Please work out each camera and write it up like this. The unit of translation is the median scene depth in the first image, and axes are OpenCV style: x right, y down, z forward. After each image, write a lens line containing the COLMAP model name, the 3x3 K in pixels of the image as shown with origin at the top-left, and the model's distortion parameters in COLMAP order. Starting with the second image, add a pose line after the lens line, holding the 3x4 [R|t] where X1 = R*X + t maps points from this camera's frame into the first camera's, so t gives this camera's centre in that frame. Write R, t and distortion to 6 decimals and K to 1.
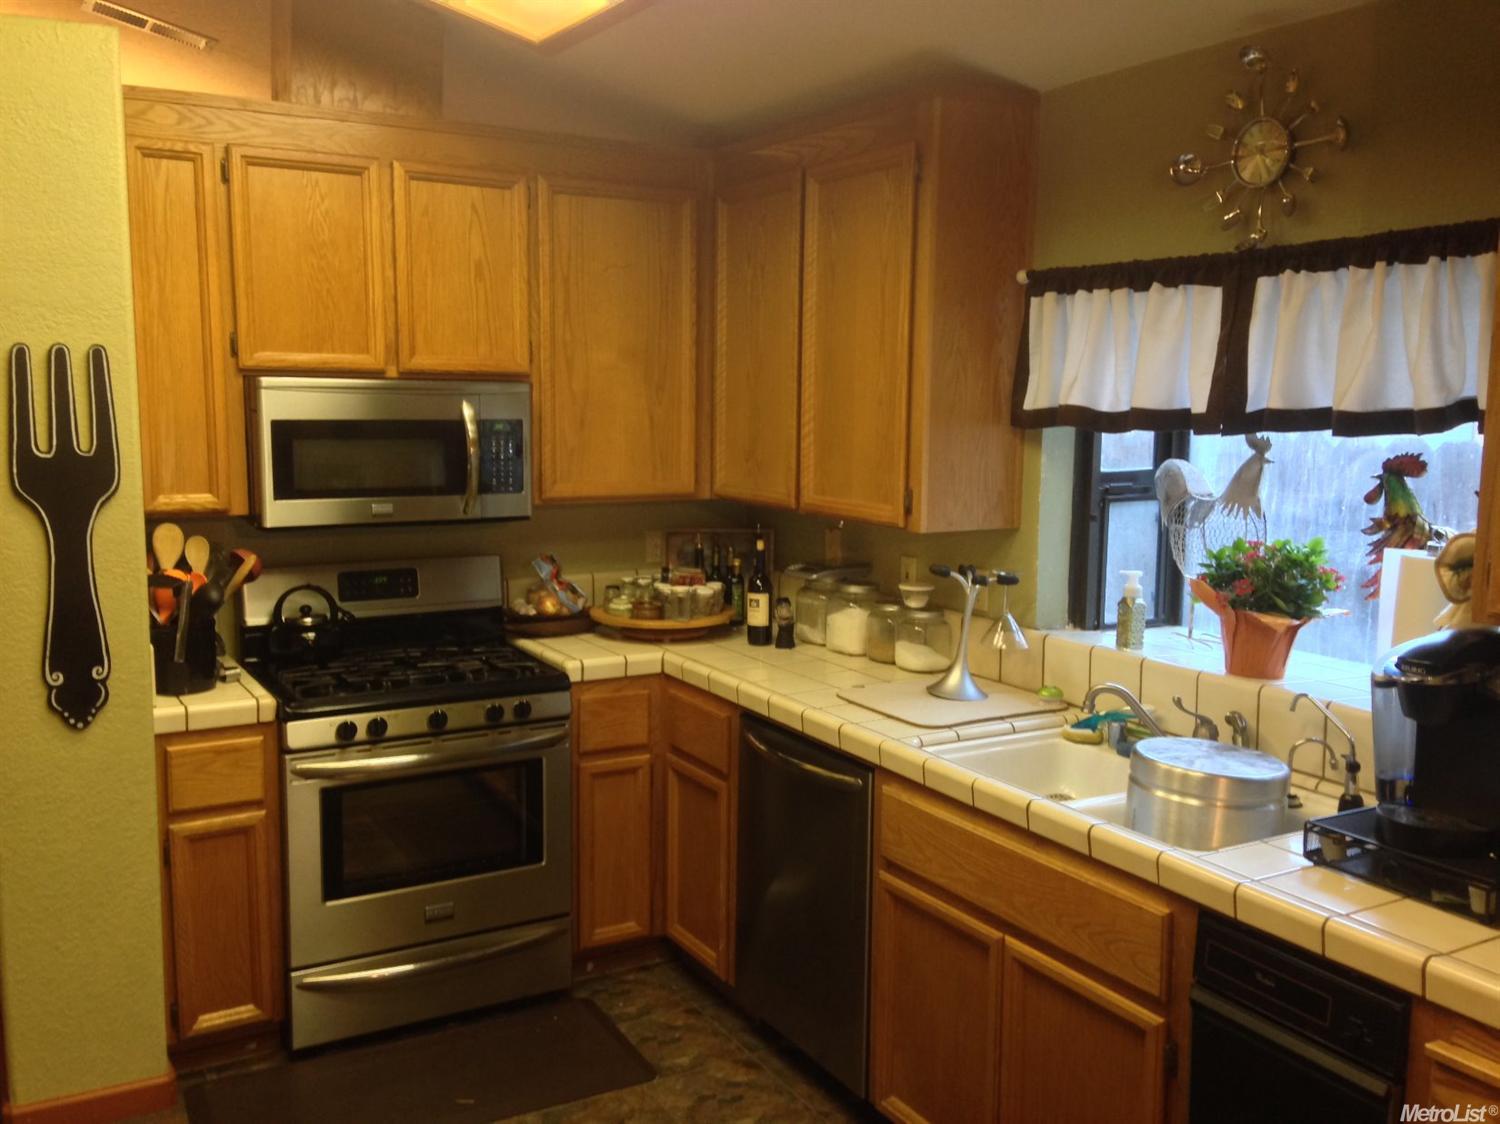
lens RADIAL K [[1364.8, 0, 748.8], [0, 1364.8, 558.7], [0, 0, 1]] dist [0.230335, -0.371804]
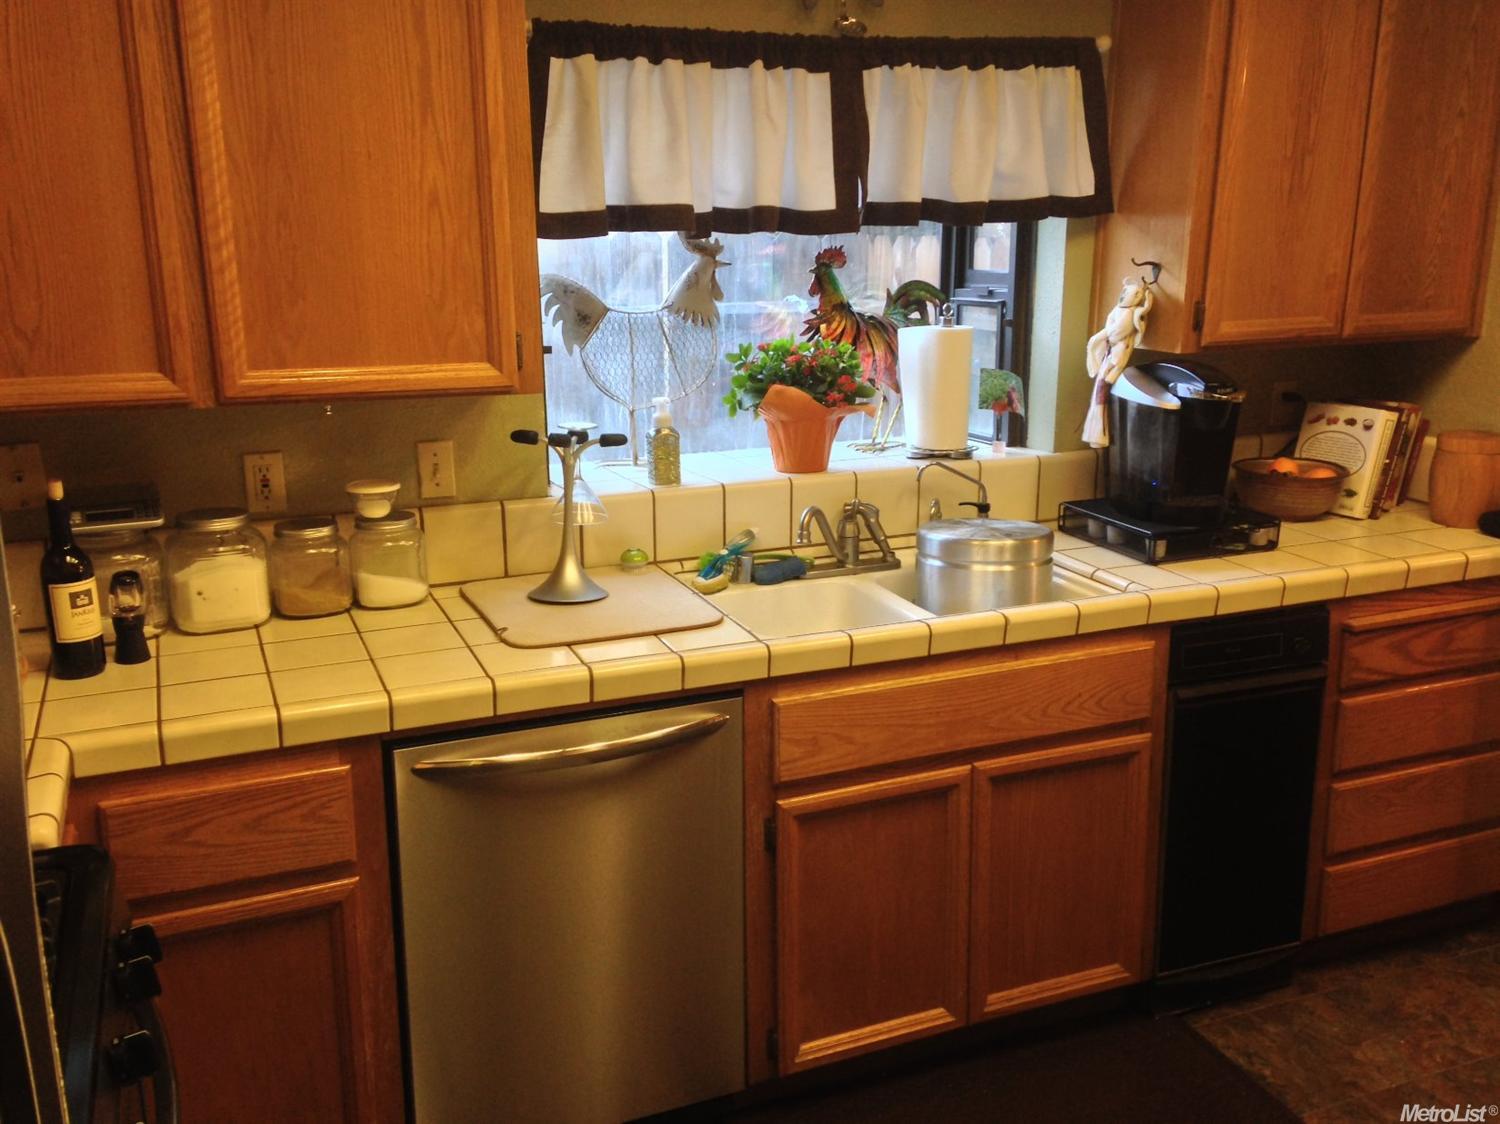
lens RADIAL K [[1364.8, 0, 748.8], [0, 1364.8, 558.7], [0, 0, 1]] dist [0.230335, -0.371804]
pose [[0.137992, -0.257771, 0.956301, -0.683949], [0.135721, 0.961351, 0.239548, -0.111568], [-0.981090, 0.096734, 0.167643, 0.934208]]
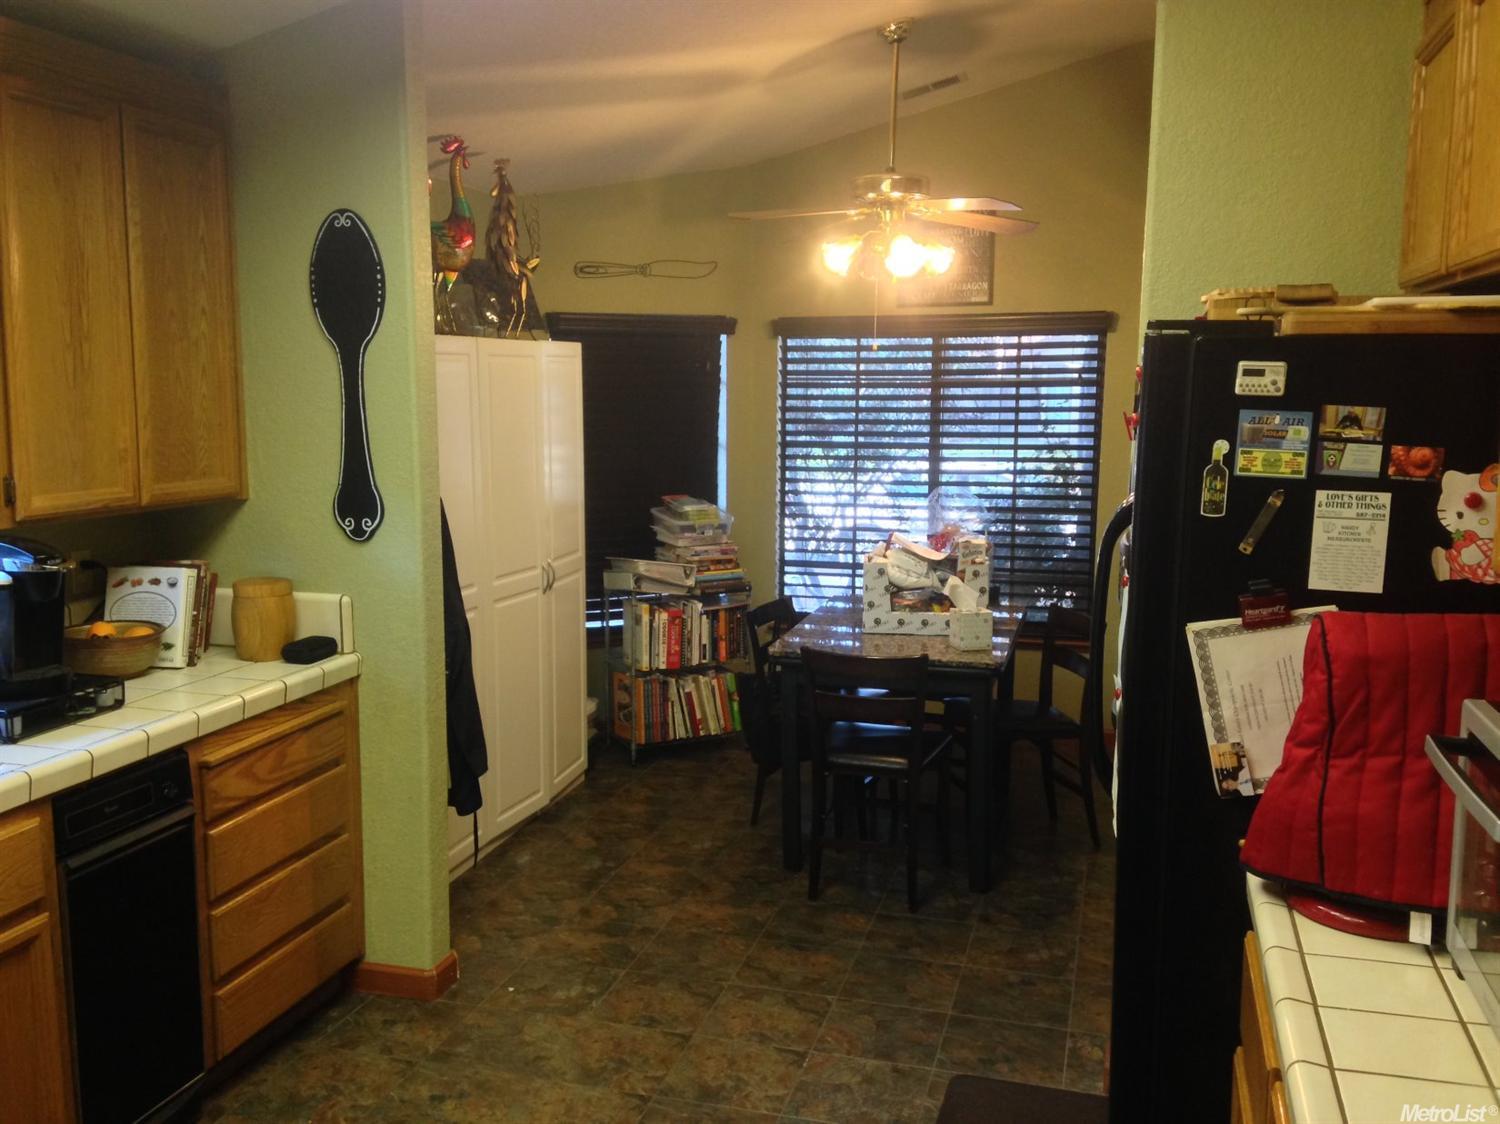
lens RADIAL K [[1364.8, 0, 748.8], [0, 1364.8, 558.7], [0, 0, 1]] dist [0.230335, -0.371804]
pose [[-0.689688, -0.108900, 0.715871, -0.740154], [0.084088, 0.969893, 0.228555, -0.137012], [-0.719207, 0.217828, -0.659767, 1.072054]]
